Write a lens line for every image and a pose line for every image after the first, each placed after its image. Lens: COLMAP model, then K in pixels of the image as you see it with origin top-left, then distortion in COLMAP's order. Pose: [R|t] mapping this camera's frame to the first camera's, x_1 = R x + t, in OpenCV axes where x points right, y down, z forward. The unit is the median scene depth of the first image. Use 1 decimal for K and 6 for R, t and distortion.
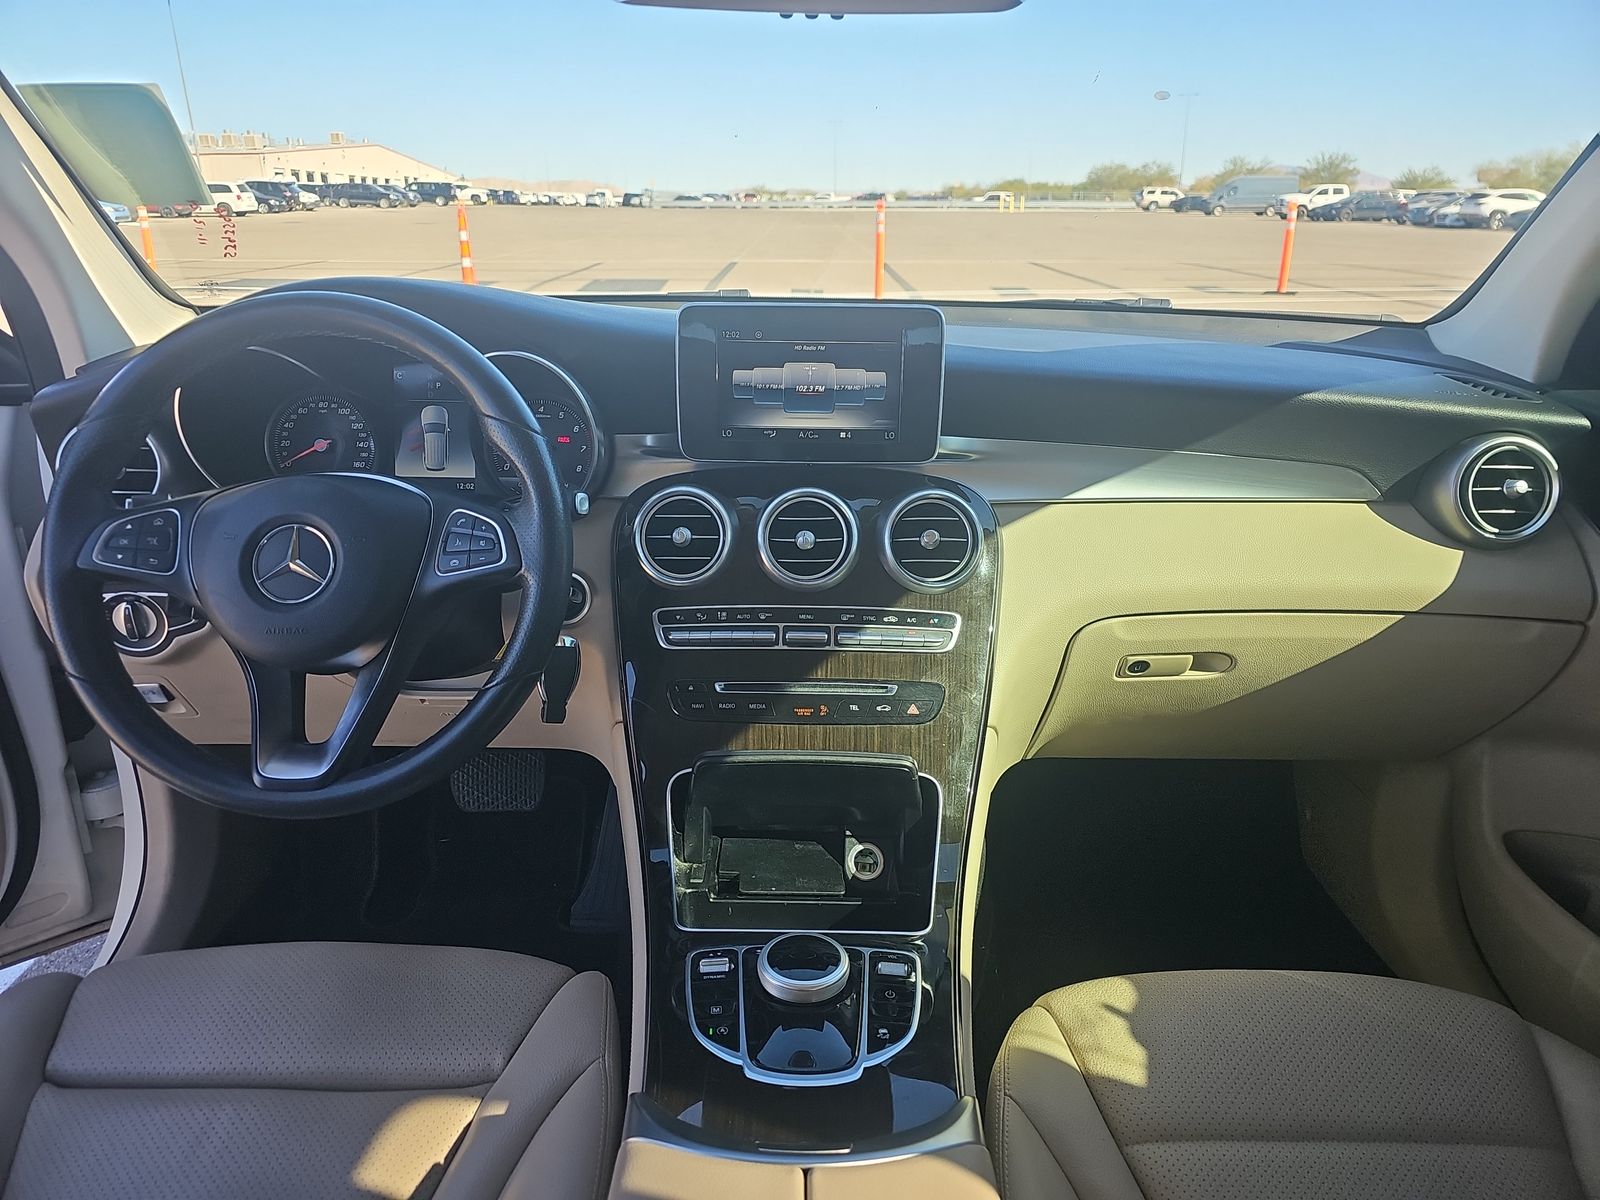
lens RADIAL K [[1080.3, 0, 800.0], [0, 1080.3, 600.0], [0, 0, 1]] dist [0.082932, -0.001779]
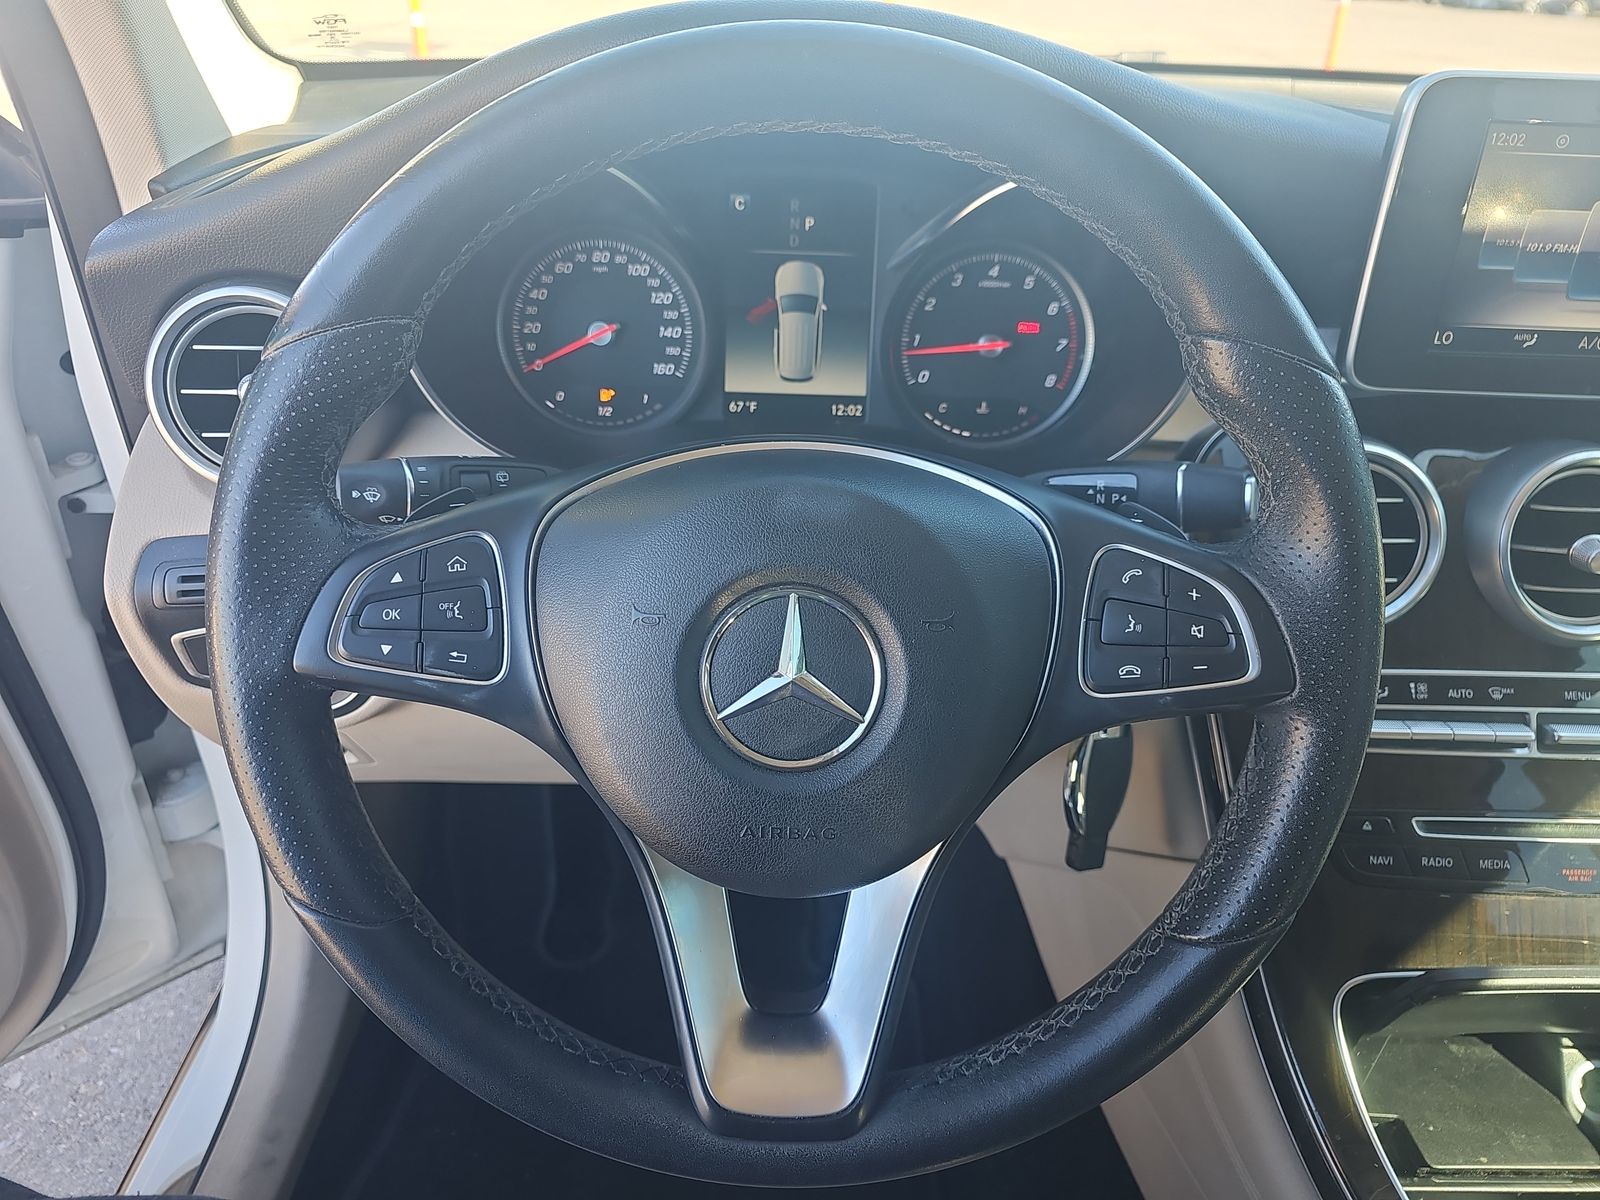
lens RADIAL K [[1060.2, 0, 800.0], [0, 1060.2, 600.0], [0, 0, 1]] dist [0.018885, 0.000258]
pose [[0.998054, 0.005699, 0.062088, -0.406595], [-0.016878, 0.983327, 0.181063, -0.119009], [-0.060021, -0.181759, 0.981510, 0.495687]]
